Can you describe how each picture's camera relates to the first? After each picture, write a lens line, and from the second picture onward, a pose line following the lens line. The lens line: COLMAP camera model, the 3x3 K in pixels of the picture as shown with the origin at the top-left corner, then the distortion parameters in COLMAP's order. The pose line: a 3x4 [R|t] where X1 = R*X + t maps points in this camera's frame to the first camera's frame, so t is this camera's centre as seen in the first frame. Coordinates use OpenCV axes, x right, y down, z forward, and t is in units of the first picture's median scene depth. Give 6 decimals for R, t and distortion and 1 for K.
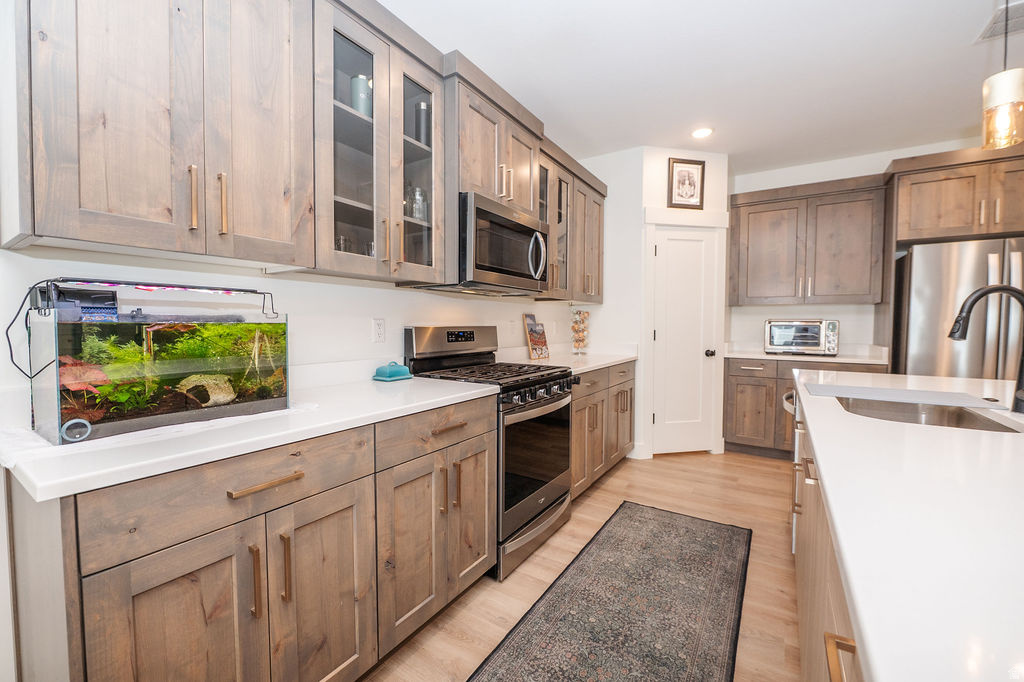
lens RADIAL K [[408.6, 0, 510.6], [0, 408.6, 340.2], [0, 0, 1]] dist [-0.010324, -0.001224]
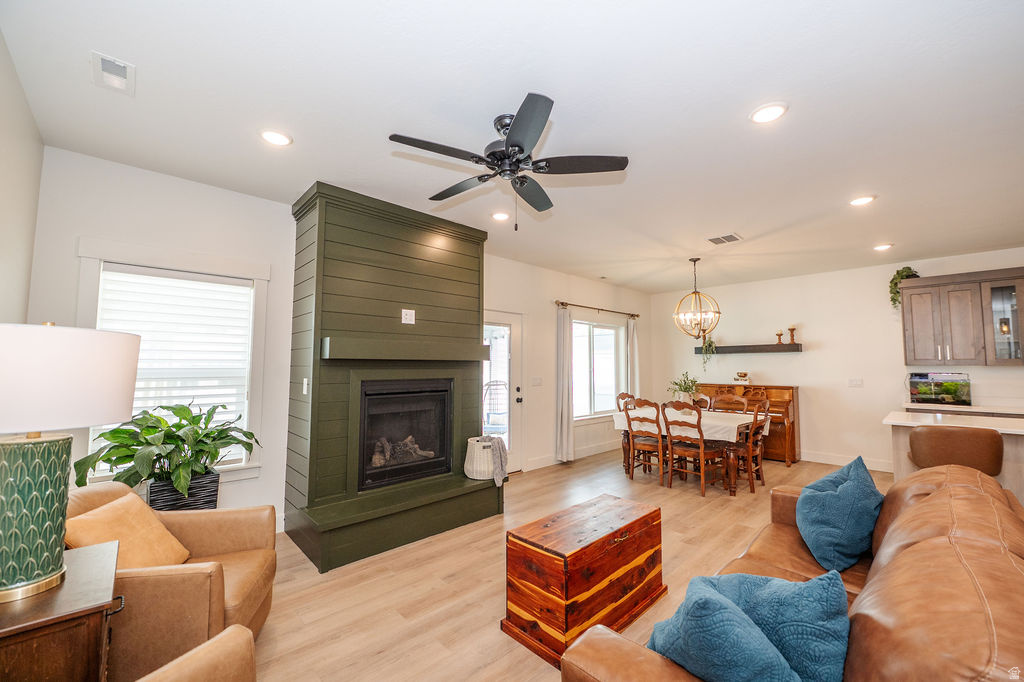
lens RADIAL K [[408.6, 0, 515.4], [0, 408.6, 334.0], [0, 0, 1]] dist [-0.010324, -0.001224]
pose [[-0.222030, -0.079130, -0.971824, 1.639832], [-0.044024, 0.996499, -0.071082, -0.017548], [0.974045, 0.027001, -0.224736, -0.909046]]
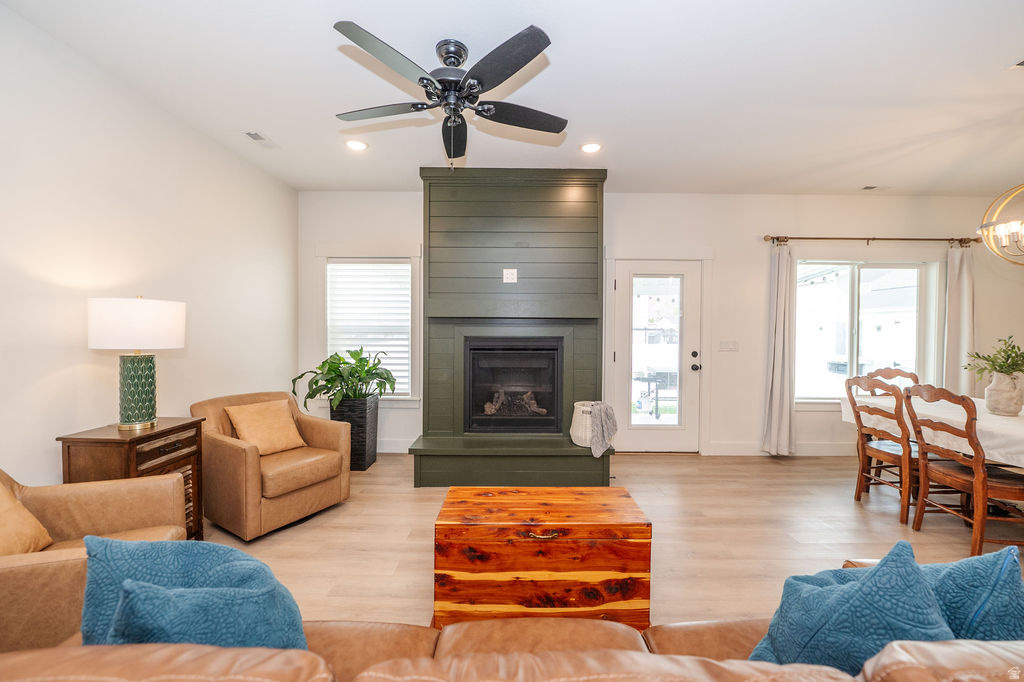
lens RADIAL K [[408.6, 0, 513.5], [0, 408.6, 332.1], [0, 0, 1]] dist [-0.010324, -0.001224]
pose [[-0.838315, -0.004639, -0.545166, 1.211007], [-0.031657, 0.998691, 0.040182, -0.019439], [0.544266, 0.050944, -0.837365, -0.438839]]
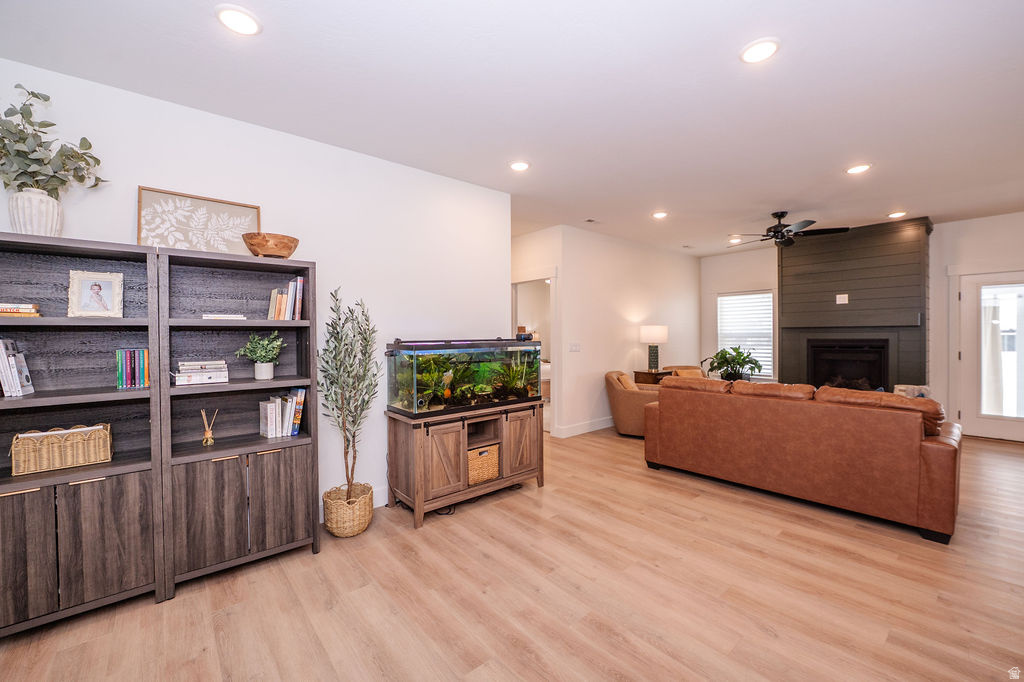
lens RADIAL K [[408.6, 0, 515.0], [0, 408.6, 337.7], [0, 0, 1]] dist [-0.010324, -0.001224]
pose [[-0.959068, 0.001767, 0.283169, 1.463592], [0.015998, 0.998721, 0.047953, -0.075357], [-0.282722, 0.050520, -0.957871, 0.736799]]
